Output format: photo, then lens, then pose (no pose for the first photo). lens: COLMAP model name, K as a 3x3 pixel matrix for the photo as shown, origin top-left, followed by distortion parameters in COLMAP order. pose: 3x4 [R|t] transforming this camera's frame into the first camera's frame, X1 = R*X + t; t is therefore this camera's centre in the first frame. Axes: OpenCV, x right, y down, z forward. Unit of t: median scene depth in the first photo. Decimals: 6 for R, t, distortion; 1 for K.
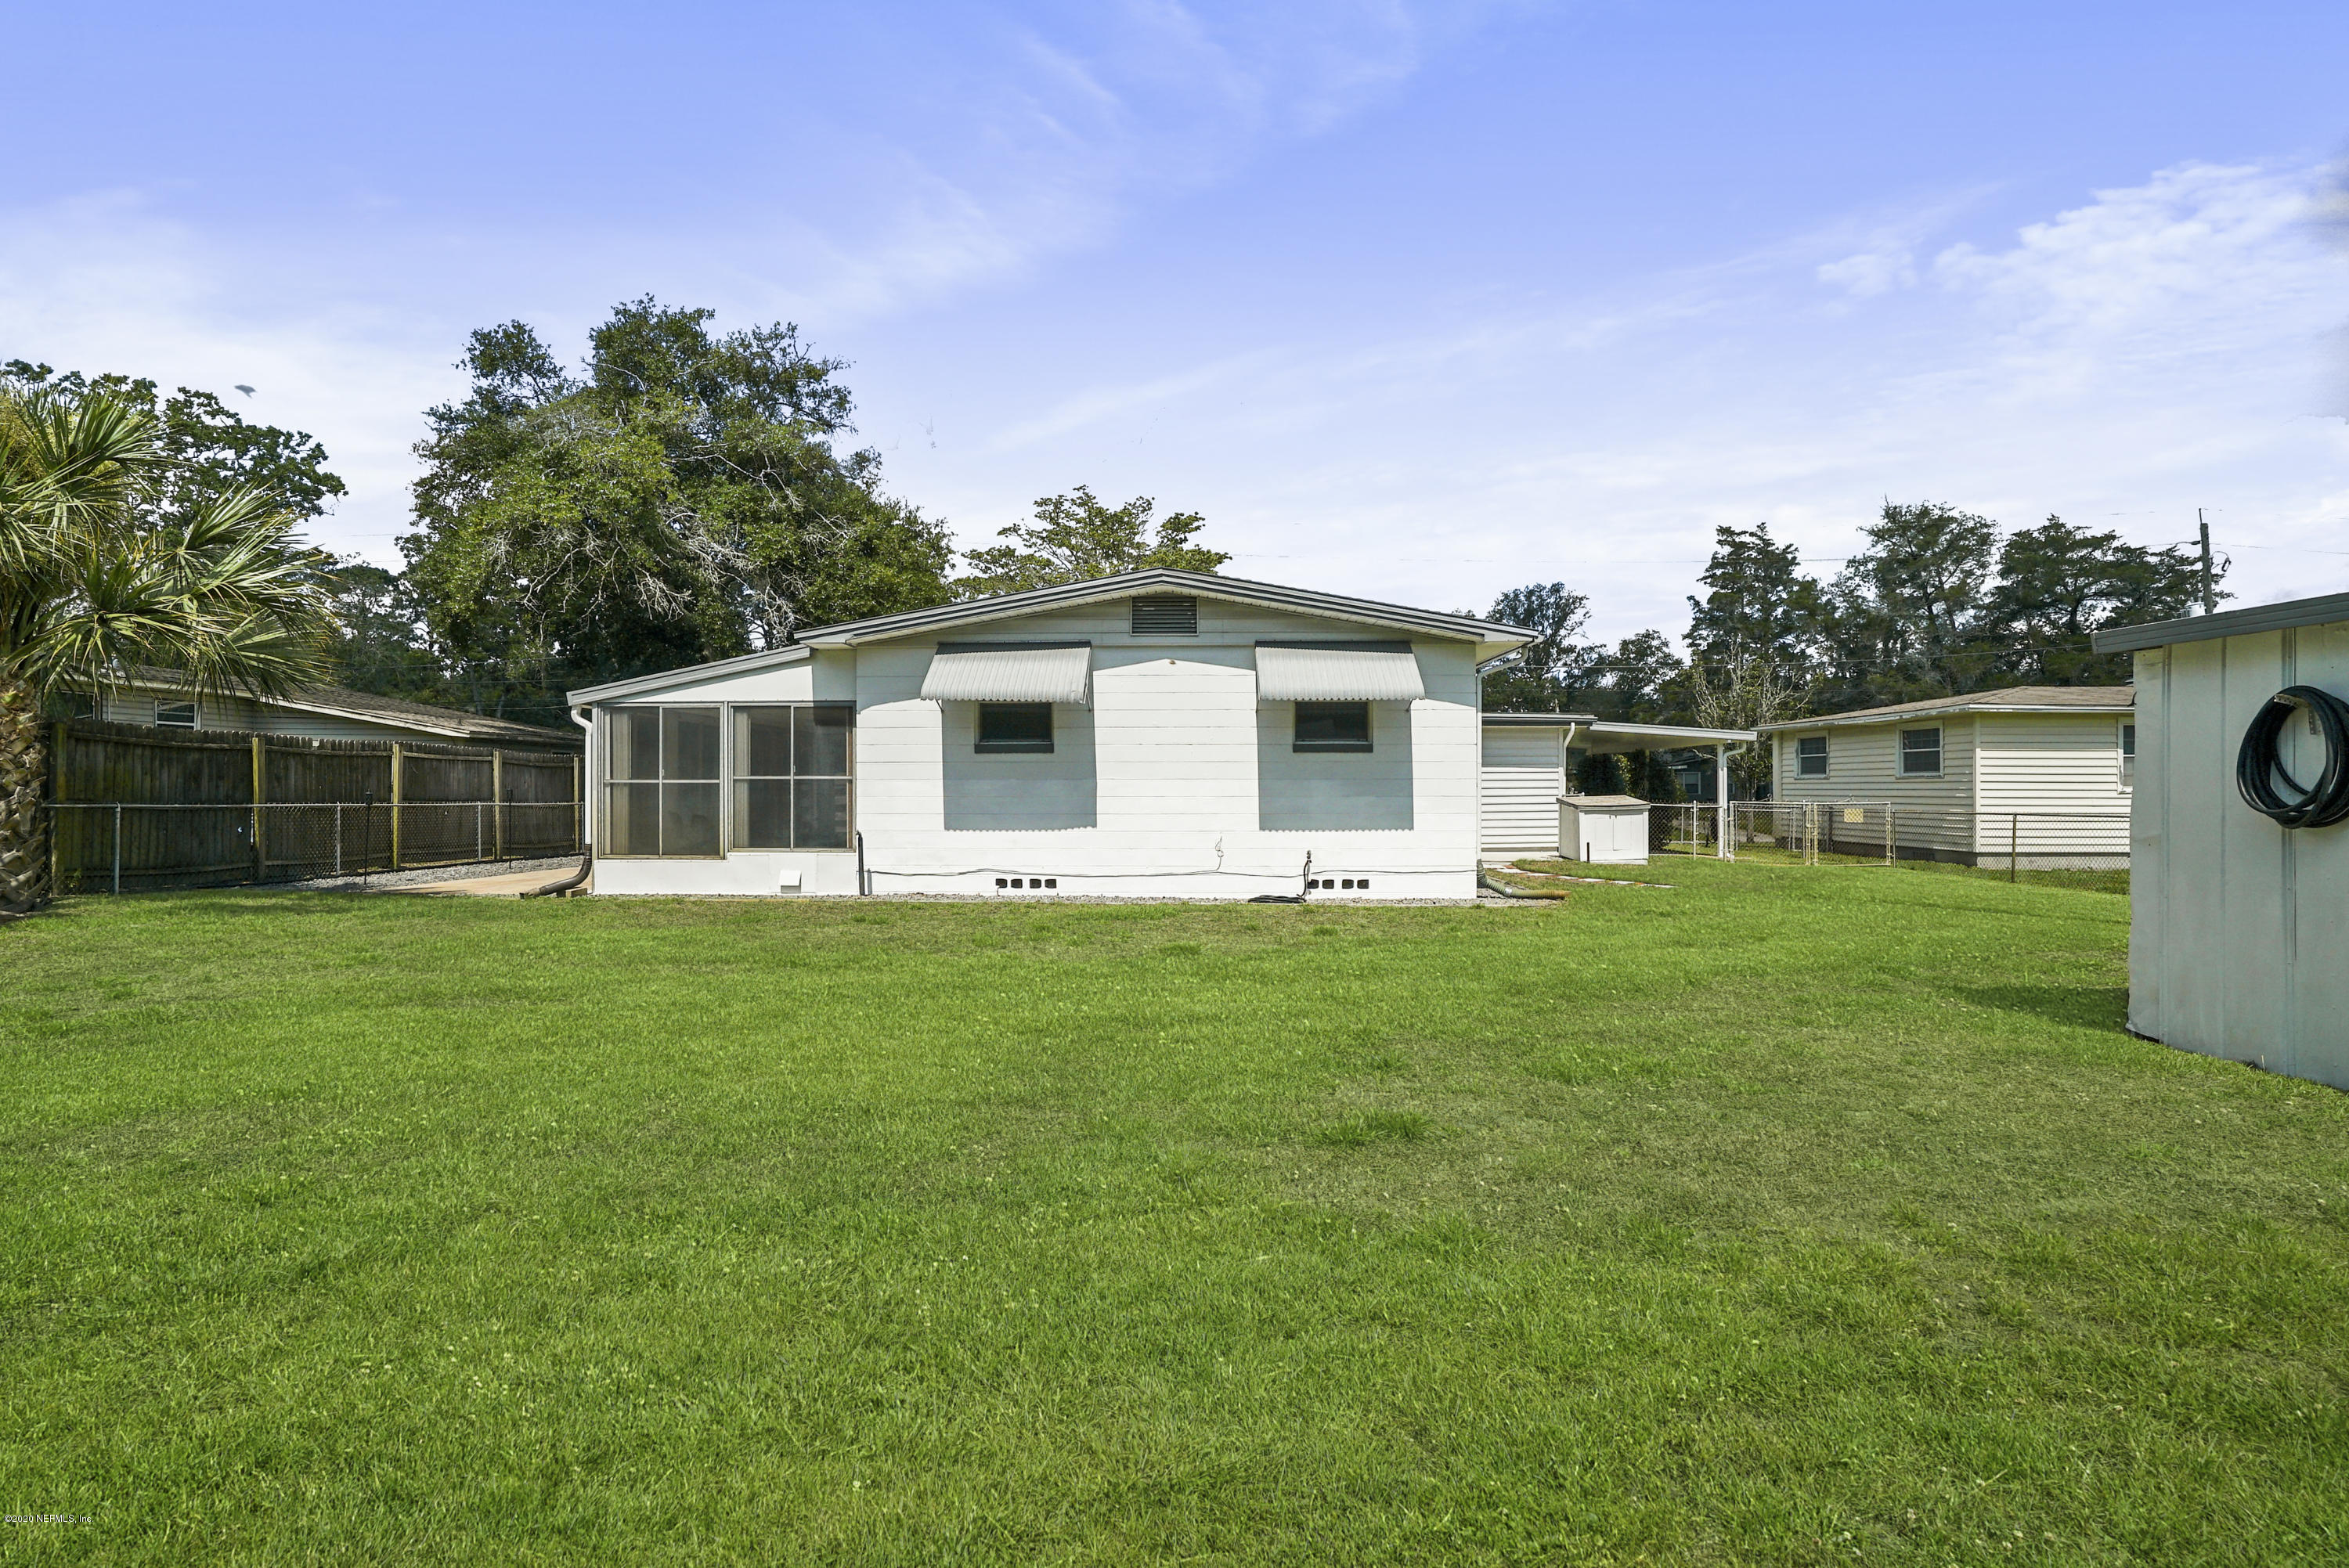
lens RADIAL K [[1086.4, 0, 1169.8], [0, 1086.4, 794.4], [0, 0, 1]] dist [-0.047361, 0.010608]
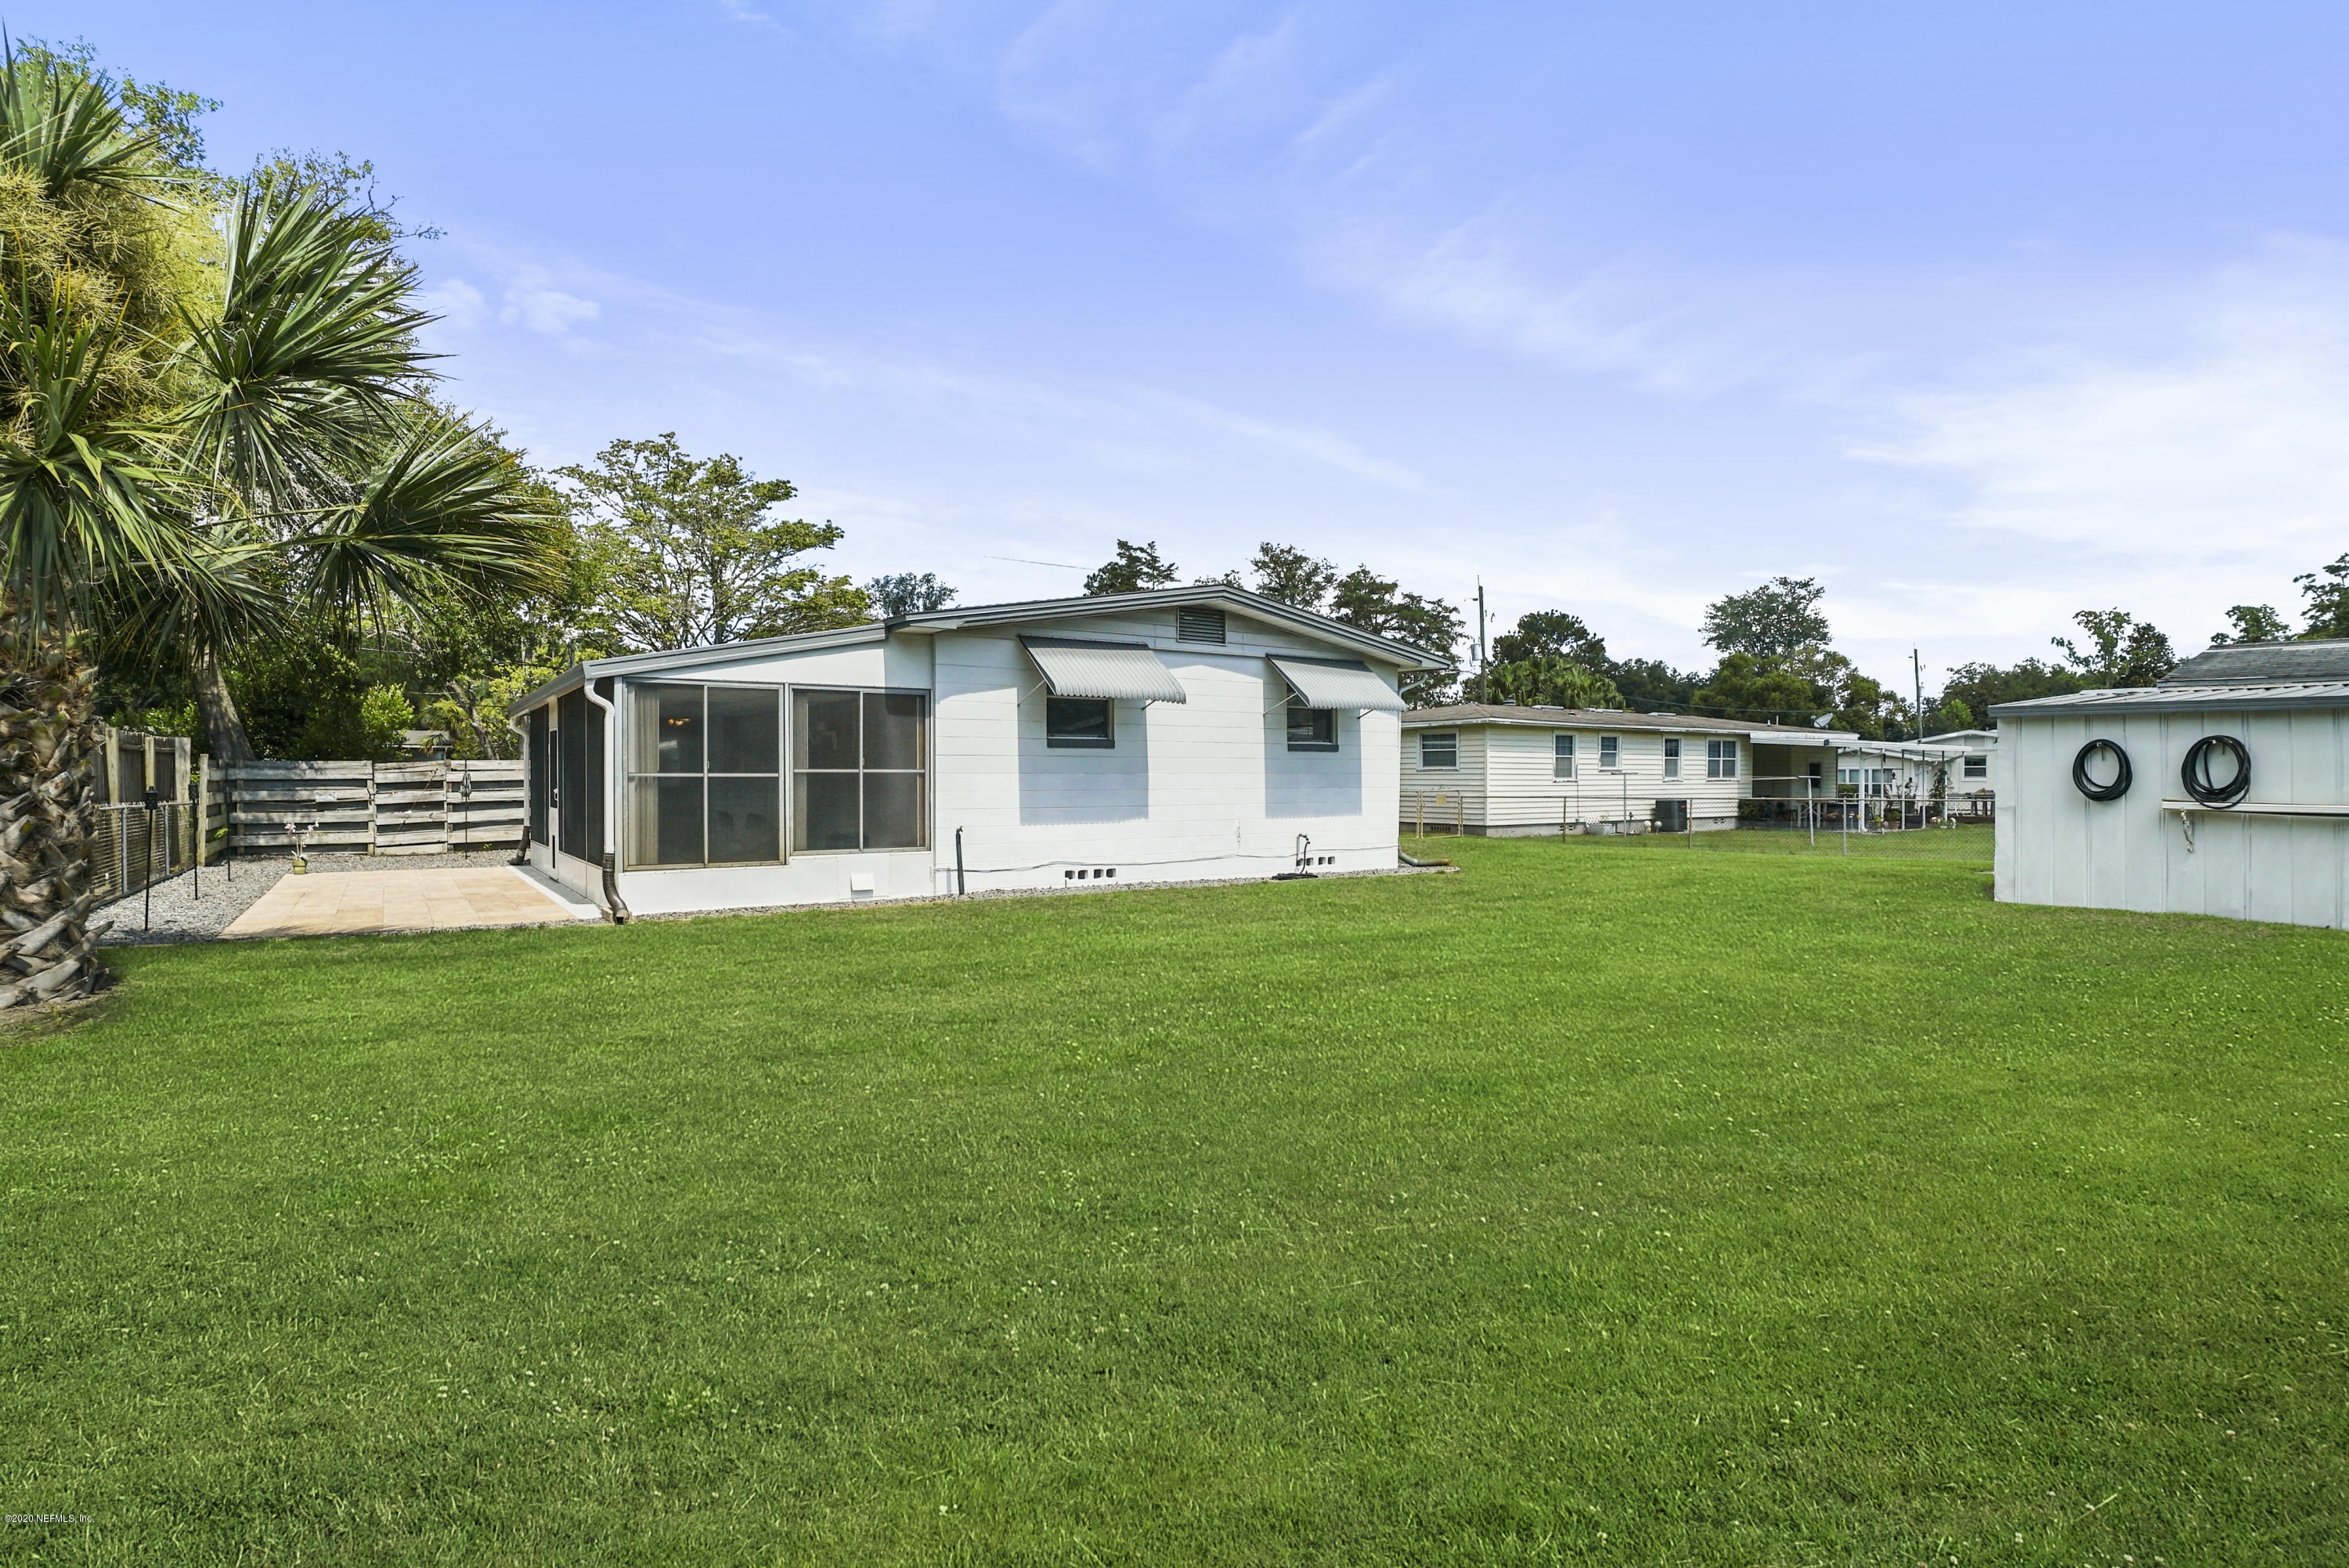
lens RADIAL K [[1158.5, 0, 1175.4], [0, 1158.5, 781.8], [0, 0, 1]] dist [-0.038720, 0.006186]
pose [[0.802672, -0.003437, 0.596410, -0.716660], [0.005137, 0.999986, -0.001151, -0.003992], [-0.596398, 0.003988, 0.802679, 0.063093]]
